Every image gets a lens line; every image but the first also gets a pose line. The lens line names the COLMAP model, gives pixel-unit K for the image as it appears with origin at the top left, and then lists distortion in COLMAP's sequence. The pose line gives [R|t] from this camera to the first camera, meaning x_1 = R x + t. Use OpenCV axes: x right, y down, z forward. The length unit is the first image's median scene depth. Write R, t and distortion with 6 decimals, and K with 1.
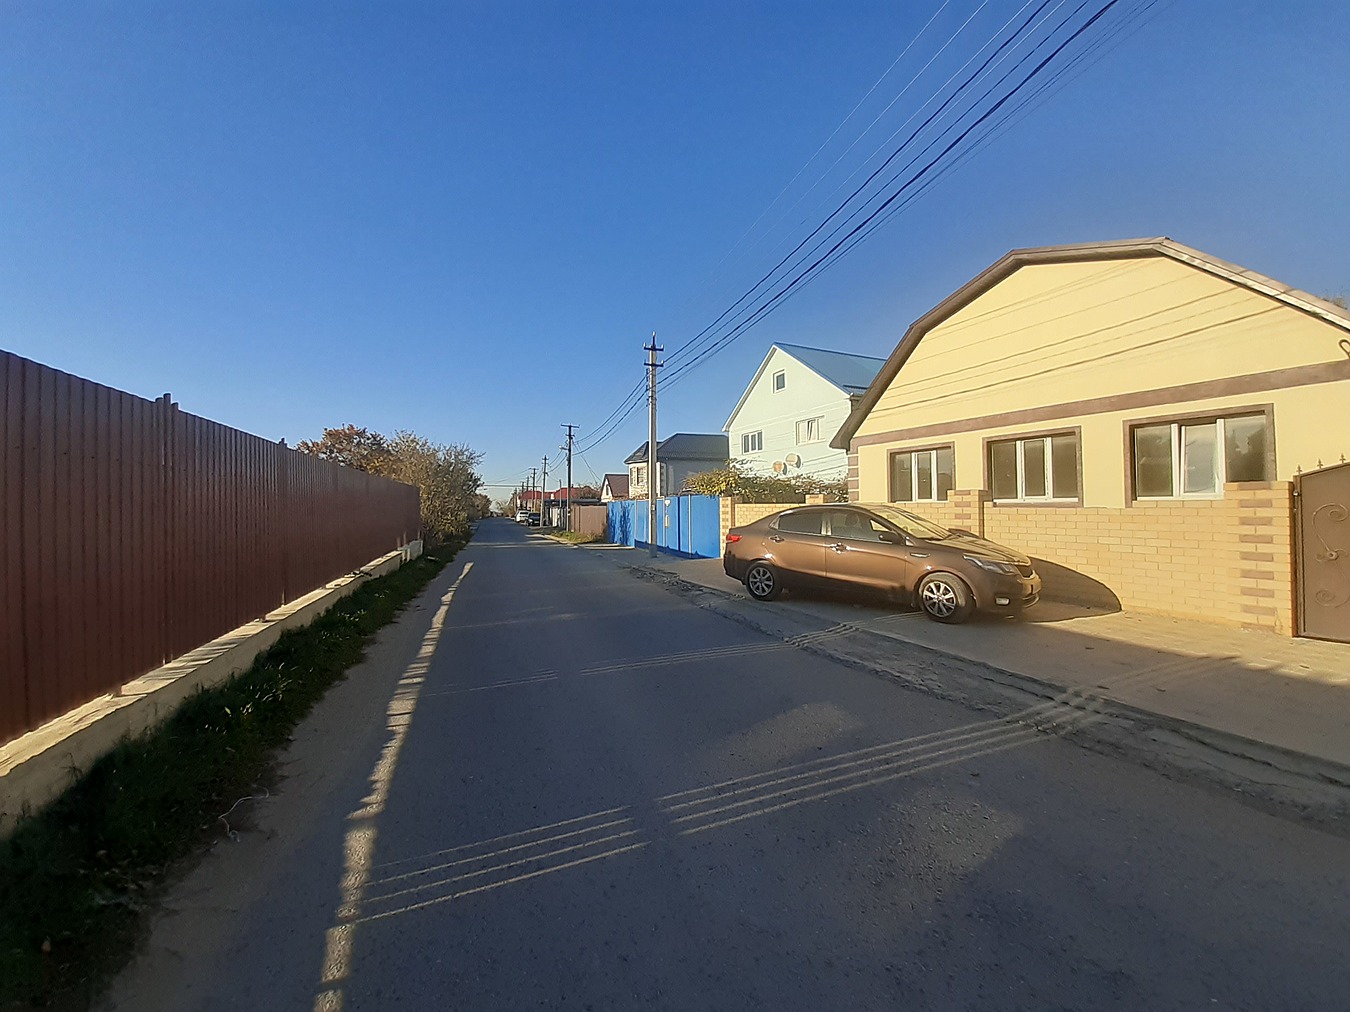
lens RADIAL K [[525.8, 0, 675.9], [0, 525.8, 498.1], [0, 0, 1]] dist [0.012068, -0.012283]
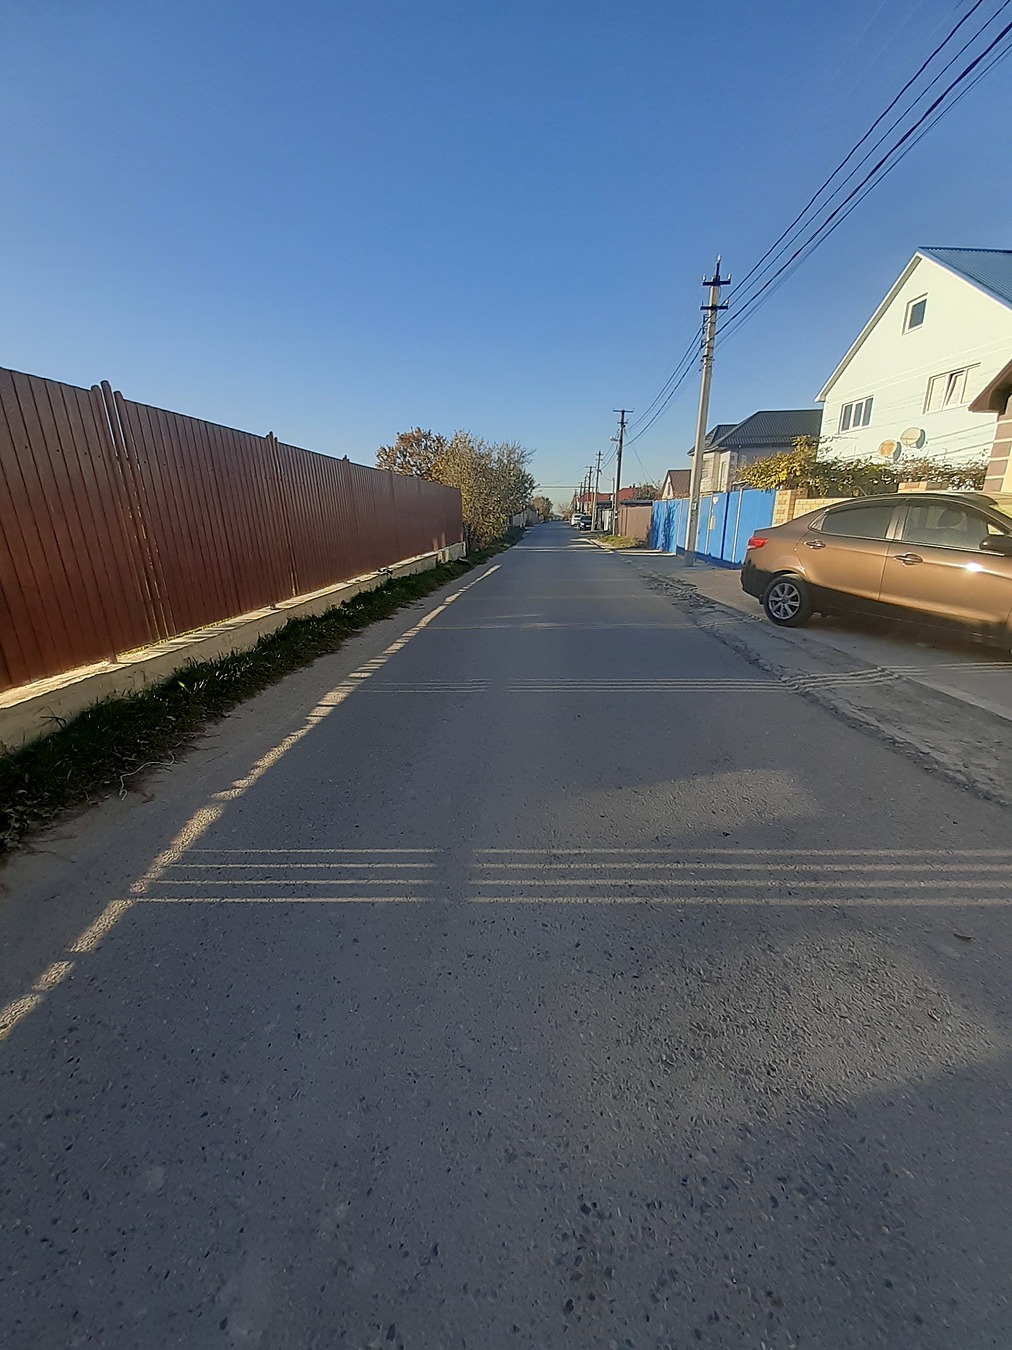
lens RADIAL K [[525.8, 0, 509.8], [0, 525.8, 685.2], [0, 0, 1]] dist [0.012068, -0.012283]
pose [[0.913914, 0.123473, -0.386672, 0.103370], [0.011709, 0.944195, 0.329178, 0.014988], [0.405738, -0.305367, 0.861468, 0.126186]]
